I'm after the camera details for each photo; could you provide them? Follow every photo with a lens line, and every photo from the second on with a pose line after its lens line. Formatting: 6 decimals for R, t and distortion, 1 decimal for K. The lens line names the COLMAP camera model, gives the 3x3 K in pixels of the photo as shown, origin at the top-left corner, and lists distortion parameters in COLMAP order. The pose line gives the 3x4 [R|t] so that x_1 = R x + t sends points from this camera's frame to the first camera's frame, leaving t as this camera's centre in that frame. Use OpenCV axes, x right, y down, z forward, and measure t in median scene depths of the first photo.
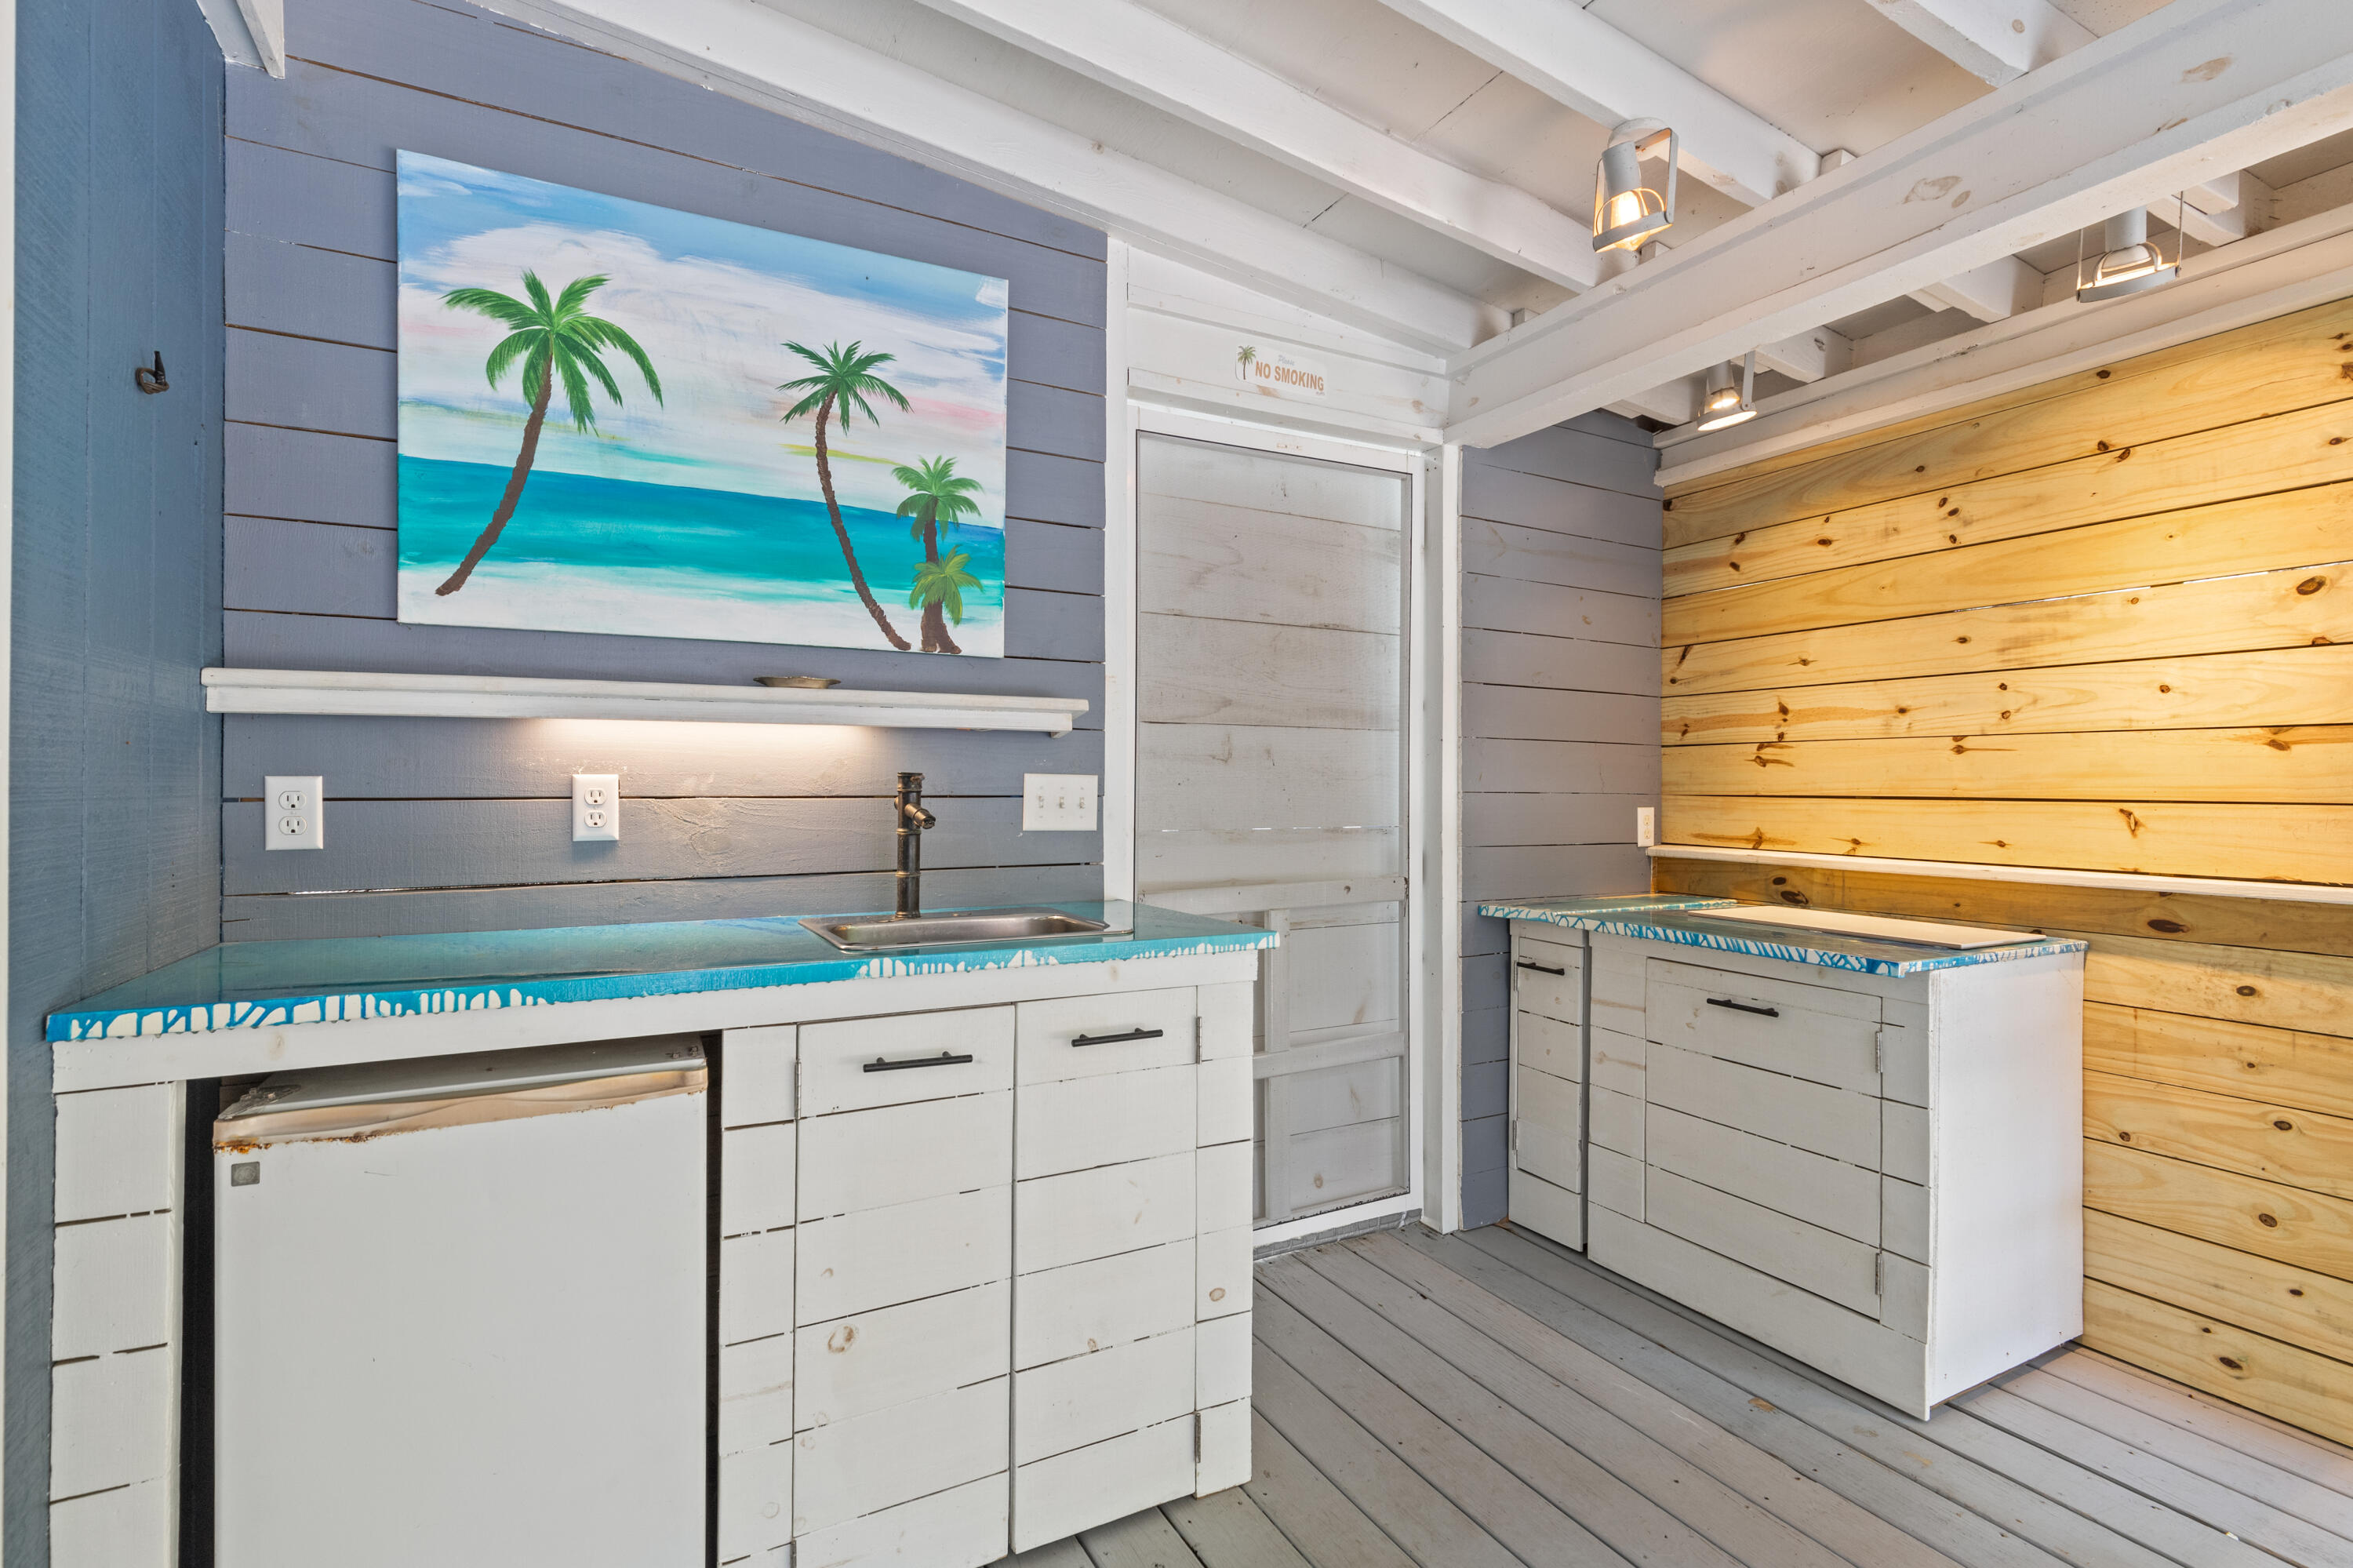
lens RADIAL K [[1080.4, 0, 1166.0], [0, 1080.4, 787.9], [0, 0, 1]] dist [0.008806, -0.000646]
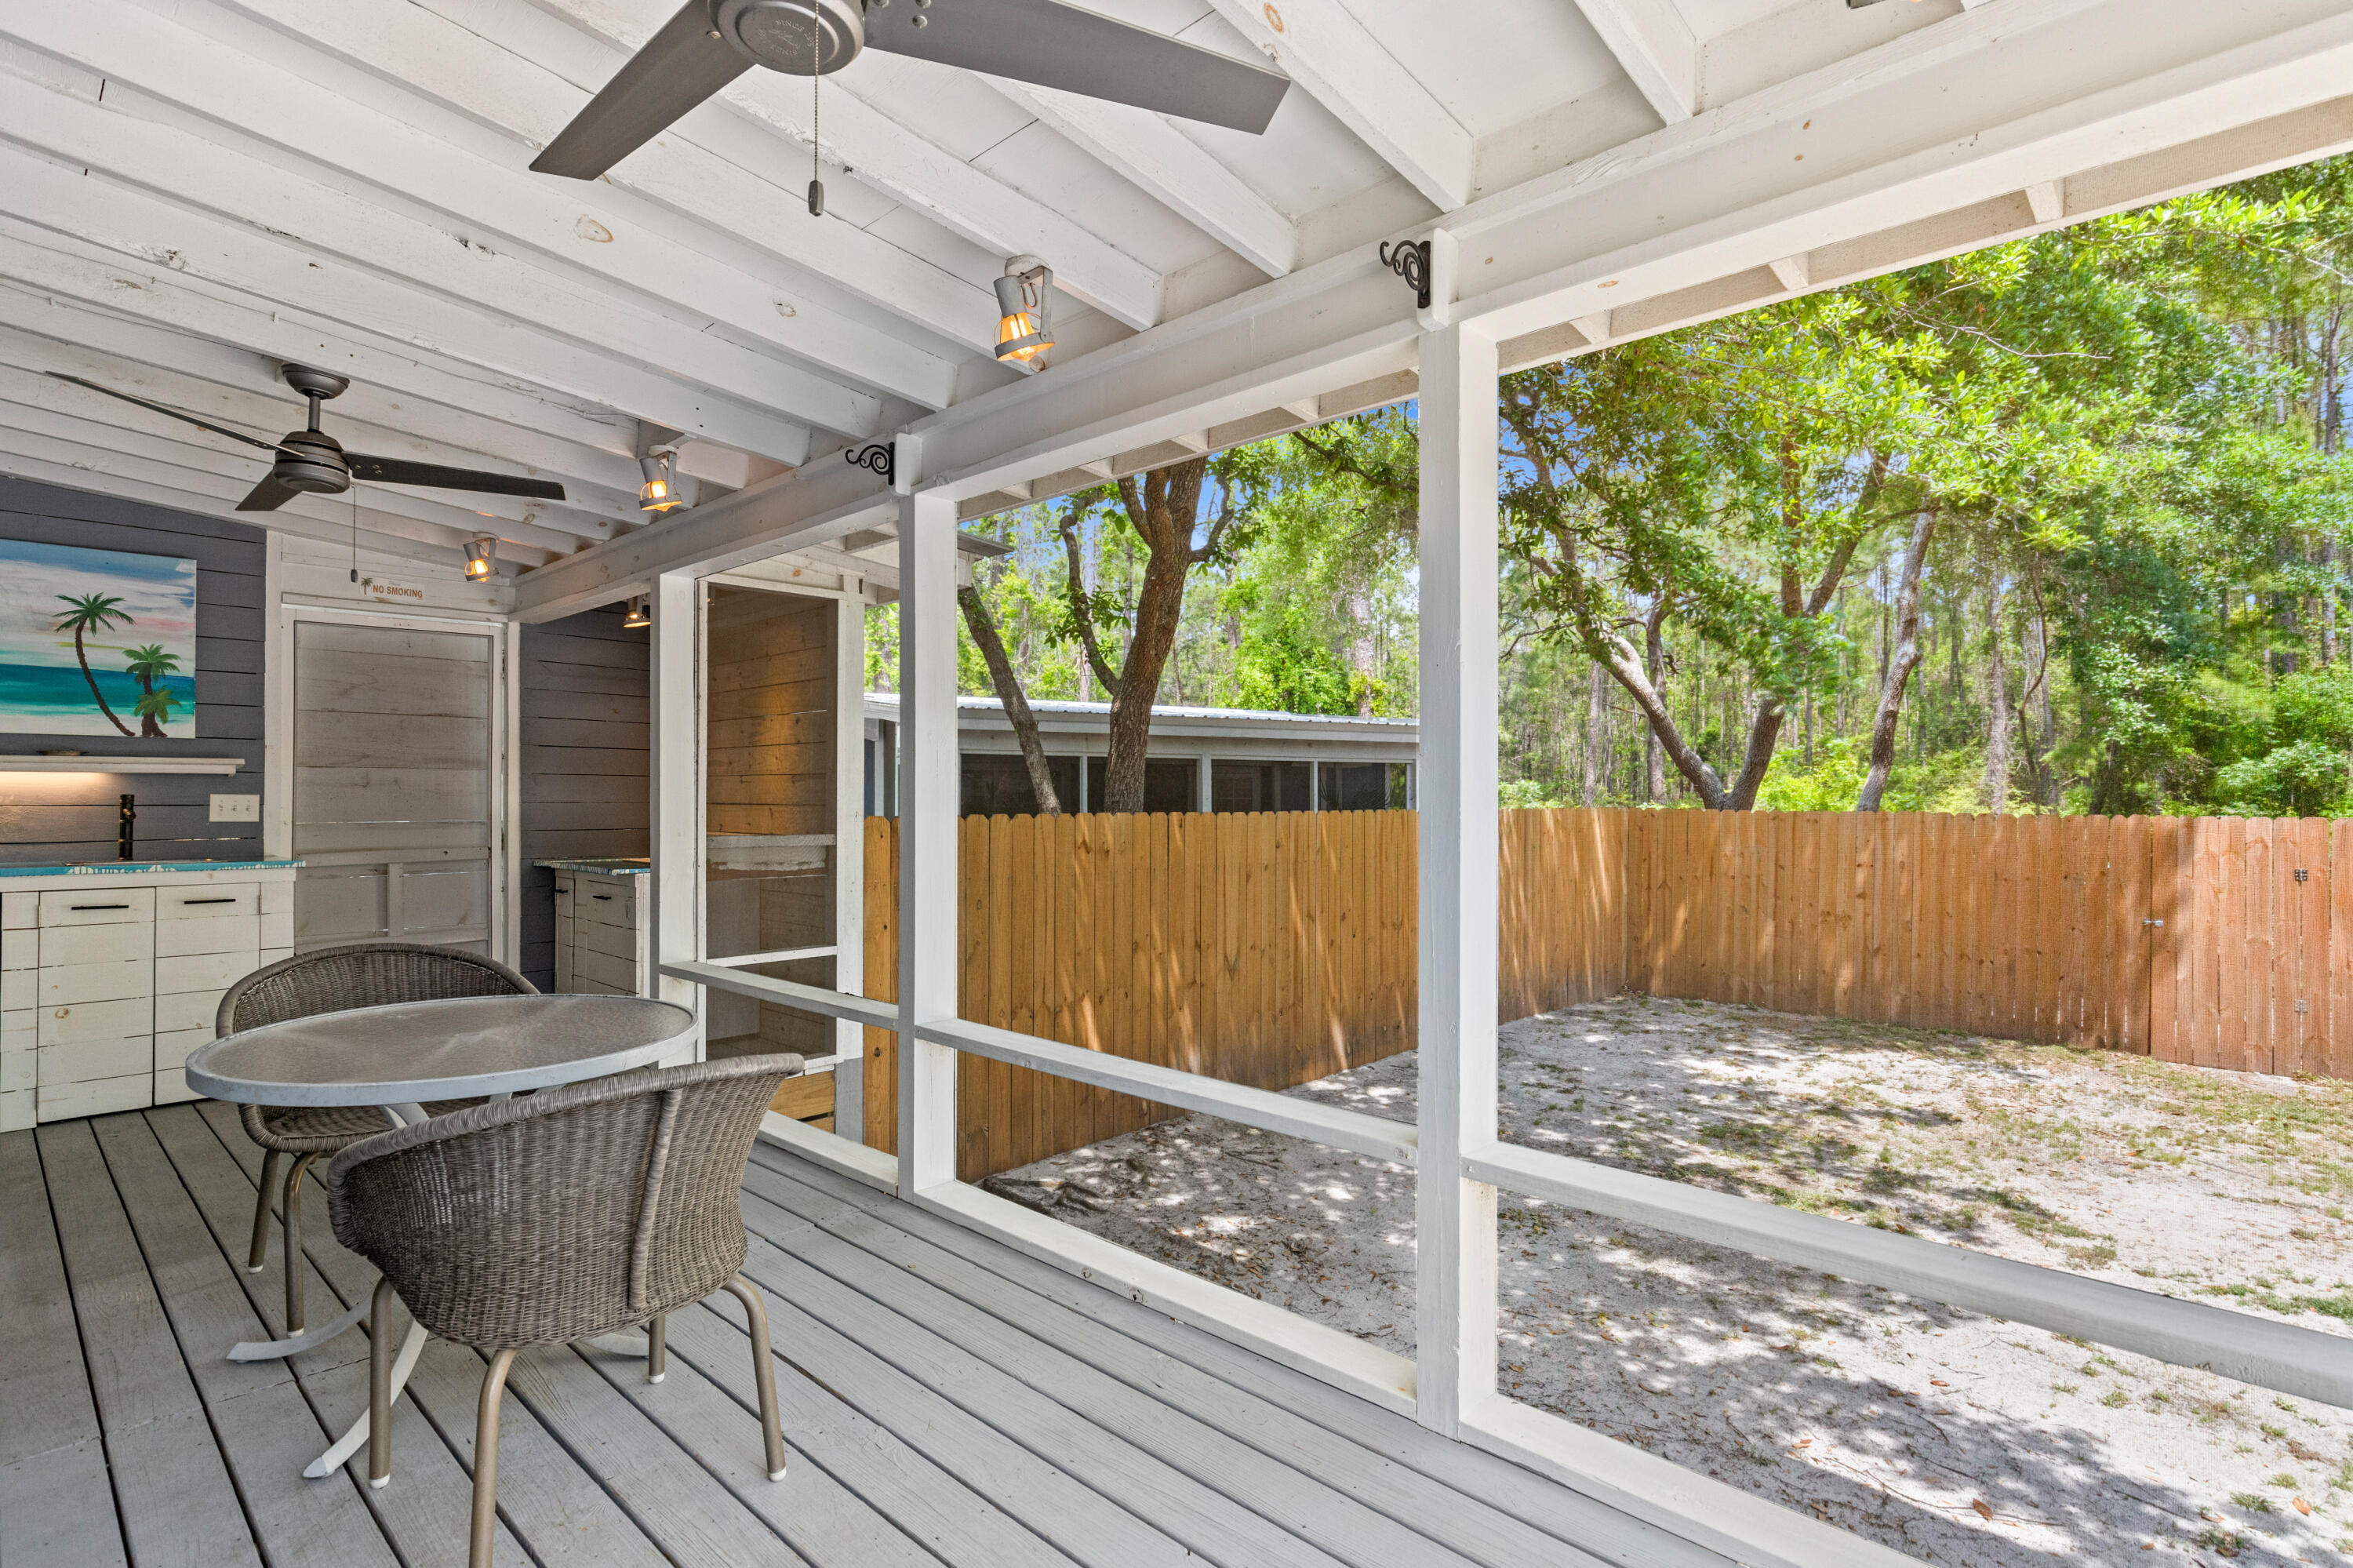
lens RADIAL K [[1159.0, 0, 1168.6], [0, 1159.0, 788.9], [0, 0, 1]] dist [0.001263, 0.000079]
pose [[0.949138, -0.001581, 0.314856, 0.938806], [0.004078, 0.999965, -0.007273, 0.000701], [-0.314834, 0.008187, 0.949112, -1.734933]]
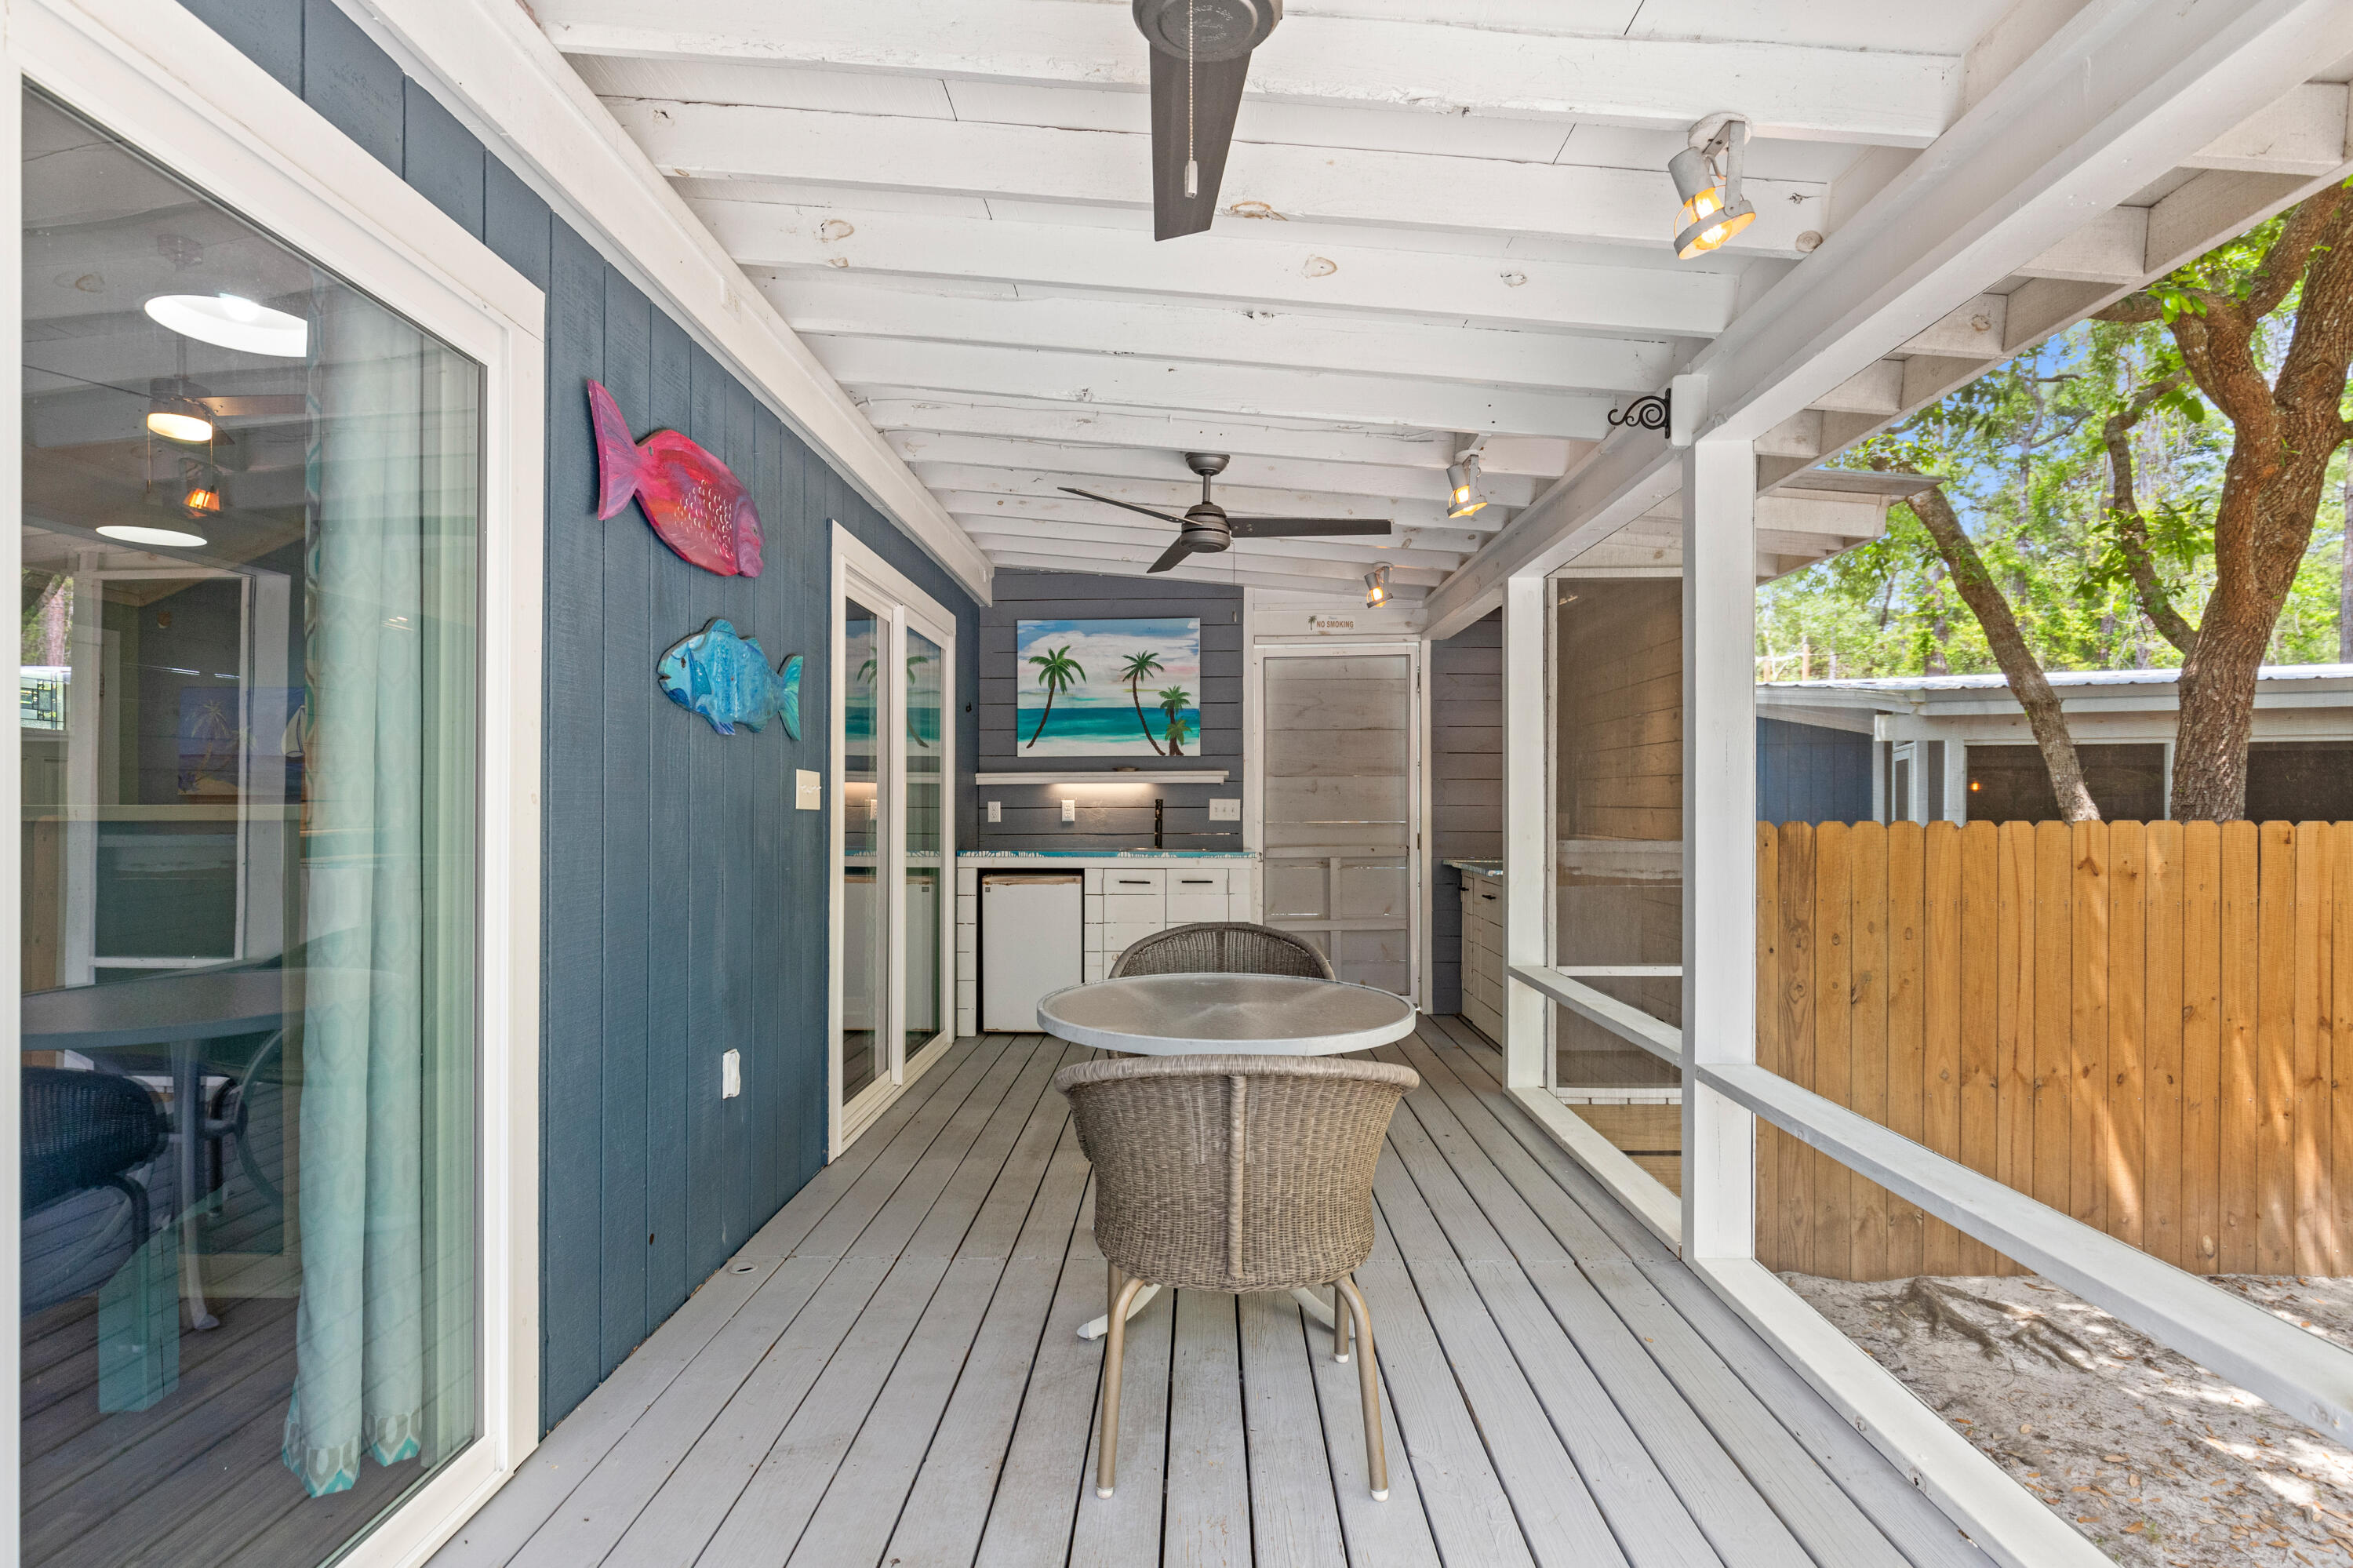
lens RADIAL K [[1181.9, 0, 1167.1], [0, 1181.9, 803.7], [0, 0, 1]] dist [-0.002407, 0.001018]
pose [[0.867824, -0.005387, -0.496843, 1.260535], [0.004507, 0.999985, -0.002971, 0.007298], [0.496852, 0.000339, 0.867835, -1.624962]]
